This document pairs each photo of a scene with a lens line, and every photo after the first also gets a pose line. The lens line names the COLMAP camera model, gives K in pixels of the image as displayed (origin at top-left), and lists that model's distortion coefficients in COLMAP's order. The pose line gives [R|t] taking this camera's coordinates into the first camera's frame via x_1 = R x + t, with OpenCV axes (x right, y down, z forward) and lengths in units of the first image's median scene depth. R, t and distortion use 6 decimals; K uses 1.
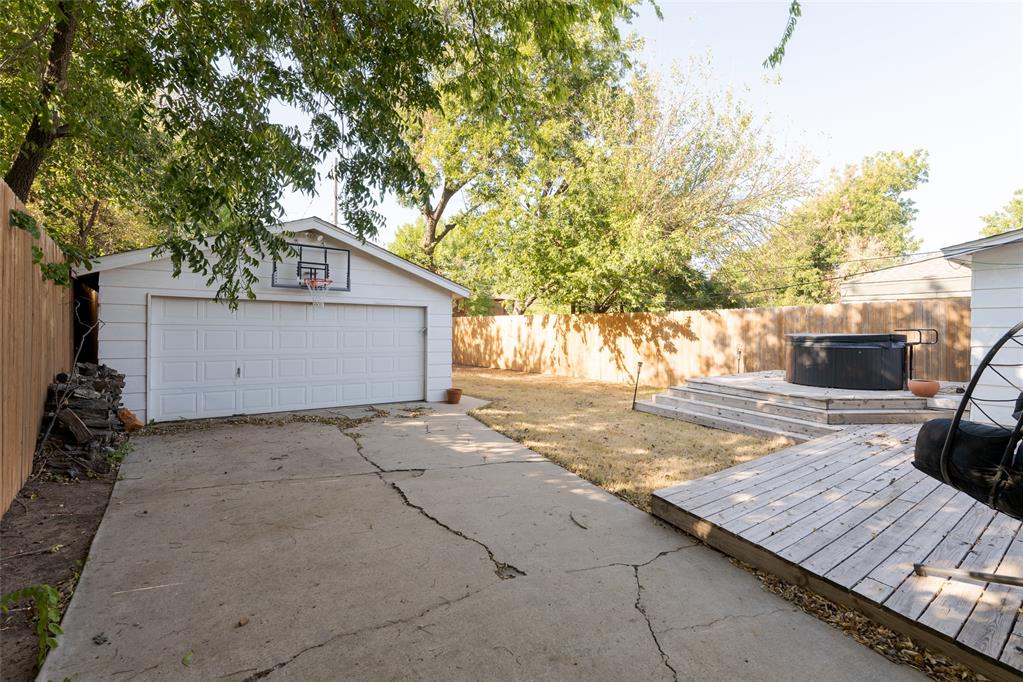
lens RADIAL K [[492.8, 0, 510.9], [0, 492.8, 330.1], [0, 0, 1]] dist [-0.000178, -0.000028]
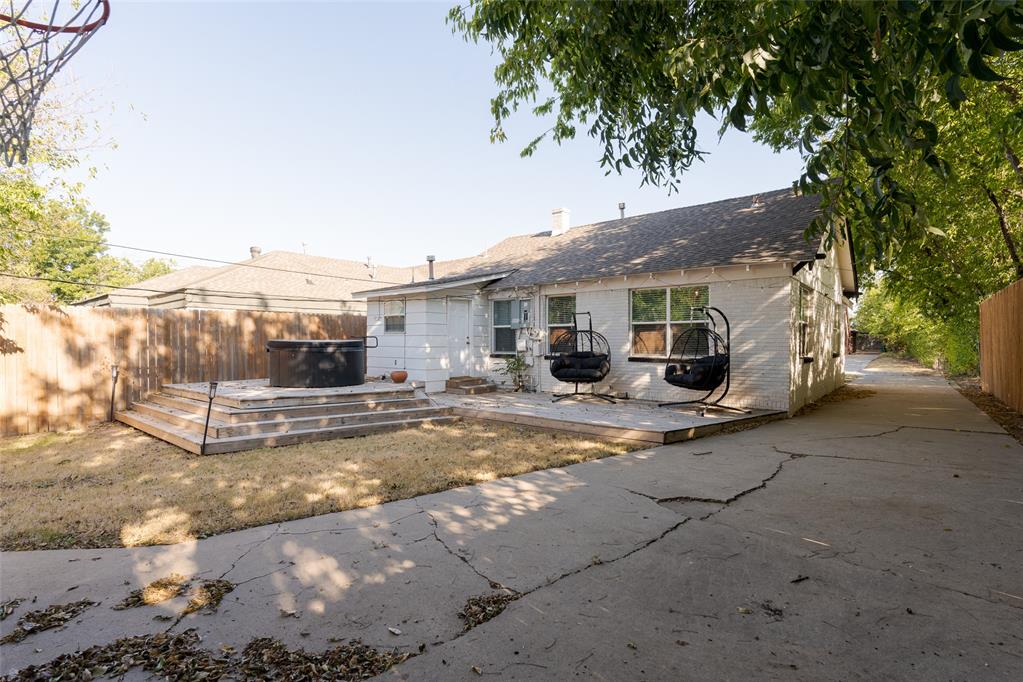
lens RADIAL K [[476.5, 0, 513.0], [0, 476.5, 351.7], [0, 0, 1]] dist [-0.000759, -0.000106]
pose [[-0.205298, -0.024637, 0.978389, -0.542476], [-0.001496, 0.999690, 0.024860, 0.005783], [-0.978698, 0.003640, -0.205271, 0.836440]]
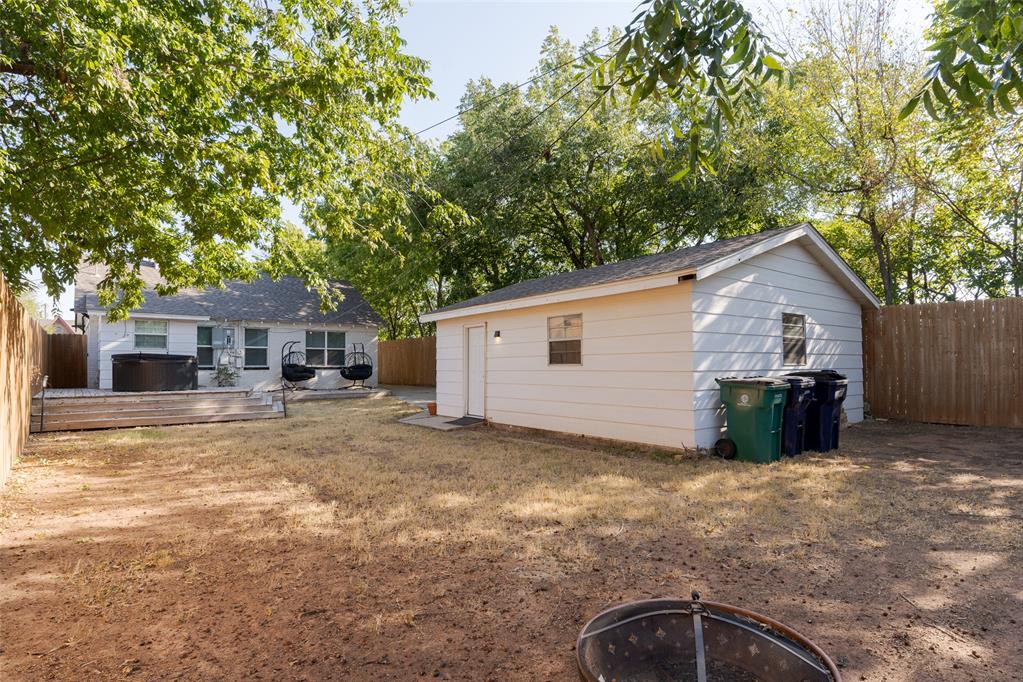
lens RADIAL K [[515.3, 0, 511.5], [0, 515.3, 341.0], [0, 0, 1]] dist [-0.006107, -0.000419]
pose [[-0.999660, -0.003824, -0.025775, -0.320802], [-0.002631, 0.998931, -0.046160, 0.035911], [0.025924, -0.046076, -0.998601, 2.635121]]
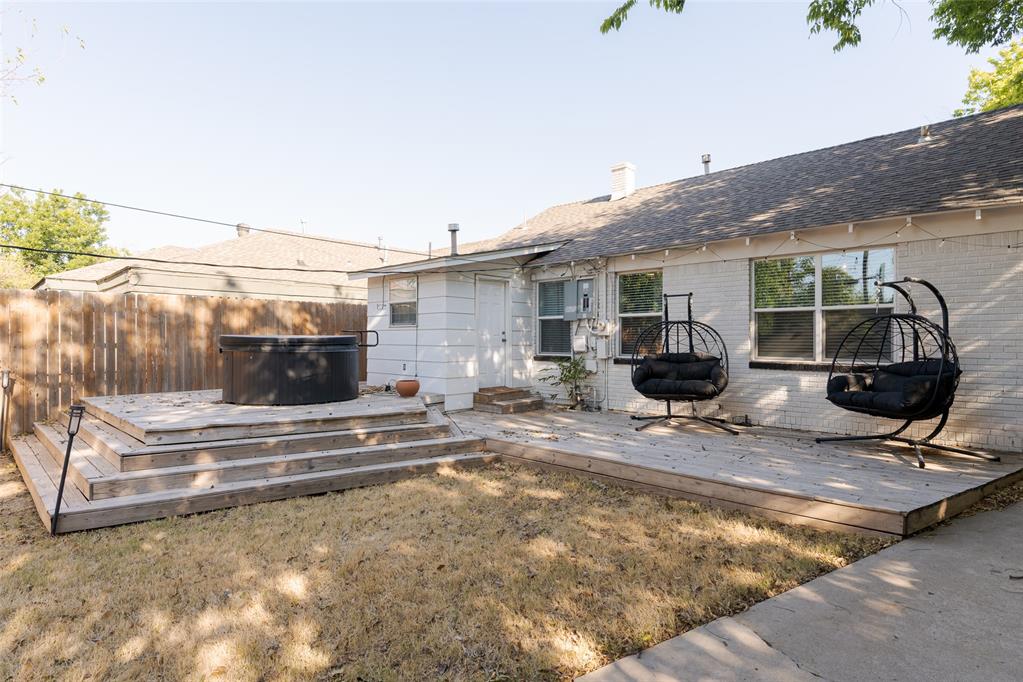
lens RADIAL K [[515.3, 0, 511.5], [0, 515.3, 341.0], [0, 0, 1]] dist [-0.006107, -0.000419]
pose [[-0.147245, -0.005346, 0.989086, -0.225941], [-0.002801, 0.999984, 0.004988, 0.011030], [-0.989096, -0.002036, -0.147257, 0.823250]]
